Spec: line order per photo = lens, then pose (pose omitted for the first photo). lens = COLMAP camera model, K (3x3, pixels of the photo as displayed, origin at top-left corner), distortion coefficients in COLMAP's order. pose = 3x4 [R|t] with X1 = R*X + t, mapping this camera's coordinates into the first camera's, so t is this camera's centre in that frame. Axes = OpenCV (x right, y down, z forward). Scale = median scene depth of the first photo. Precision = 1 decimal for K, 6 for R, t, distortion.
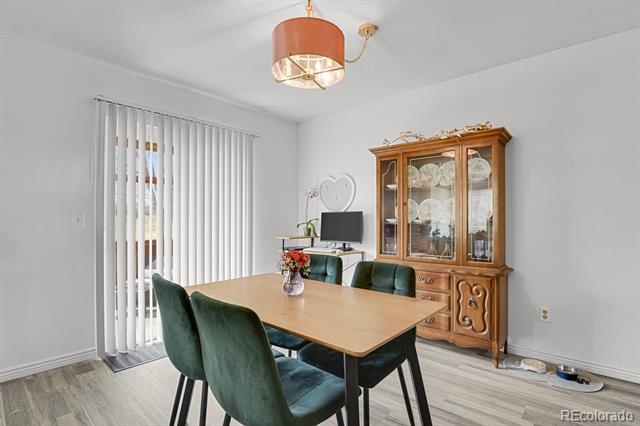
lens RADIAL K [[315.6, 0, 323.1], [0, 315.6, 214.0], [0, 0, 1]] dist [-0.026027, -0.002666]
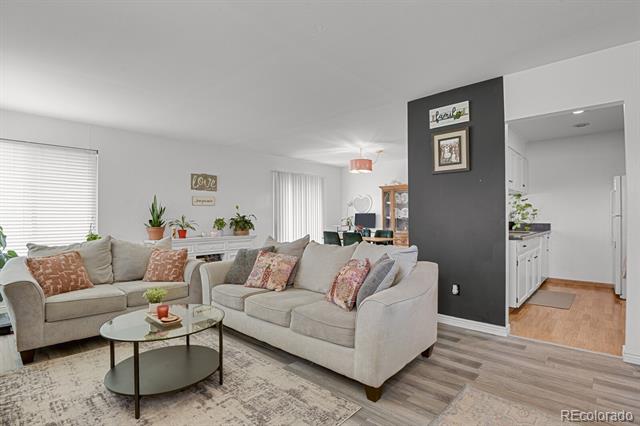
lens RADIAL K [[315.6, 0, 320.7], [0, 315.6, 218.8], [0, 0, 1]] dist [-0.026027, -0.002666]
pose [[0.999579, -0.008131, -0.027844, -0.220813], [0.008810, 0.999665, 0.024350, -0.029312], [0.027636, -0.024585, 0.999316, -1.357271]]
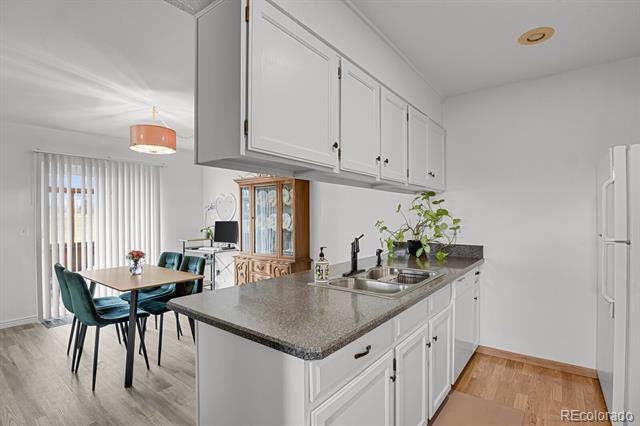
lens RADIAL K [[315.6, 0, 321.8], [0, 315.6, 214.1], [0, 0, 1]] dist [-0.026027, -0.002666]
pose [[0.997716, -0.008130, 0.067064, 0.467584], [0.007585, 0.999936, 0.008380, -0.055823], [-0.067128, -0.007852, 0.997713, -0.492990]]
